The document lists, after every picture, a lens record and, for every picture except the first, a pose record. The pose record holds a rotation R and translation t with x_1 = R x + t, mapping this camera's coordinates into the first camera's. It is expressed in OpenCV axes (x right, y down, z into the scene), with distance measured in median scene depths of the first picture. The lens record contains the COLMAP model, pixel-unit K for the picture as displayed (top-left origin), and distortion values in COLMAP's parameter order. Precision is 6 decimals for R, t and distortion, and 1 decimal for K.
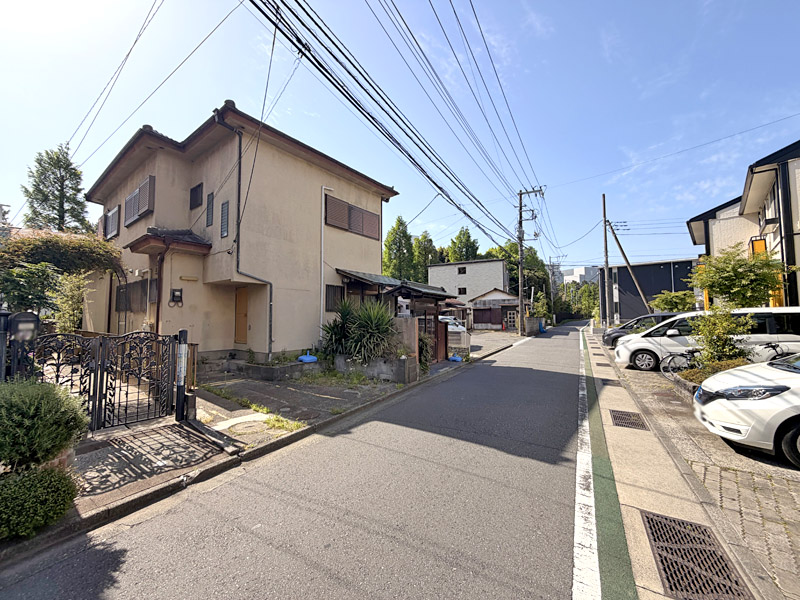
lens RADIAL K [[319.1, 0, 397.3], [0, 319.1, 297.8], [0, 0, 1]] dist [-0.000414, 0.000157]
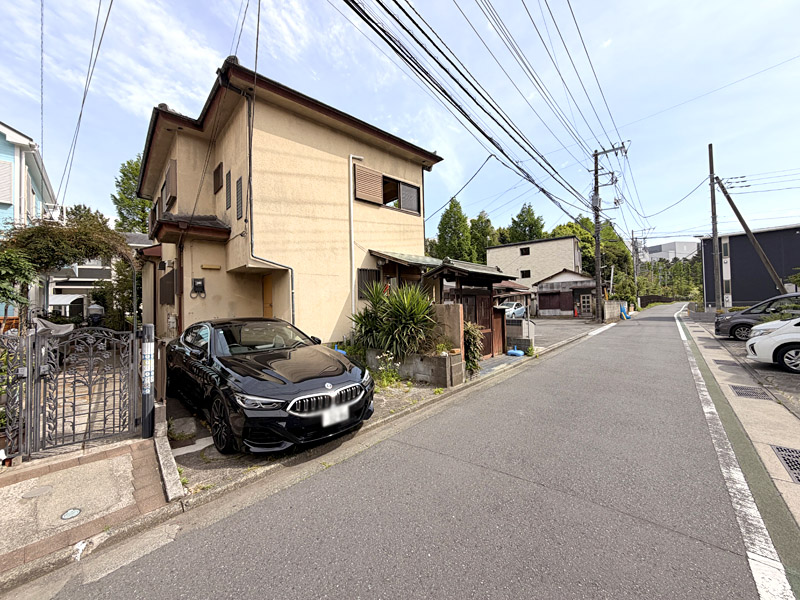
lens RADIAL K [[319.1, 0, 396.8], [0, 319.1, 298.4], [0, 0, 1]] dist [-0.000414, 0.000157]
pose [[0.982615, -0.023532, -0.184160, 0.043097], [0.030996, 0.998806, 0.037754, 0.011469], [0.183052, -0.042806, 0.982171, 0.161712]]
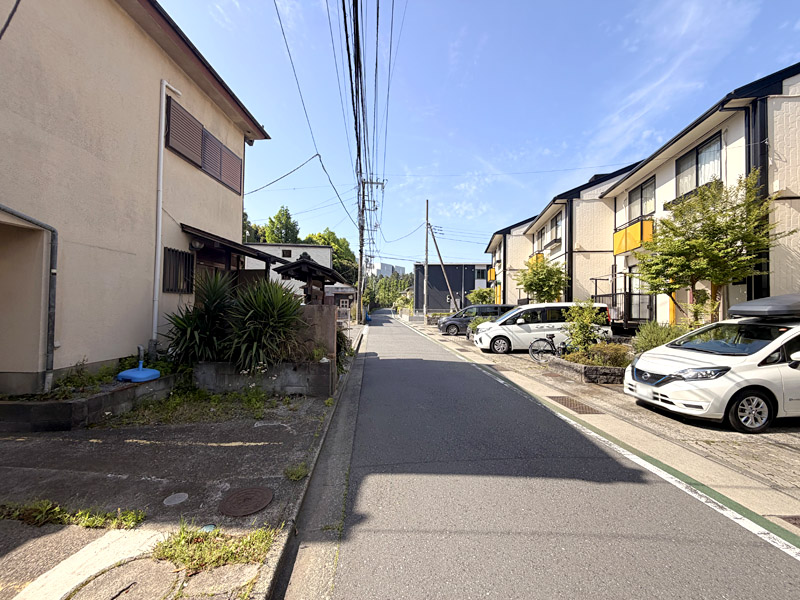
lens RADIAL K [[319.1, 0, 397.9], [0, 319.1, 297.1], [0, 0, 1]] dist [-0.000414, 0.000157]
pose [[0.822755, 0.032940, 0.567440, -0.205940], [-0.053642, 0.998363, 0.019824, 0.017405], [-0.565859, -0.046749, 0.823176, 0.257844]]
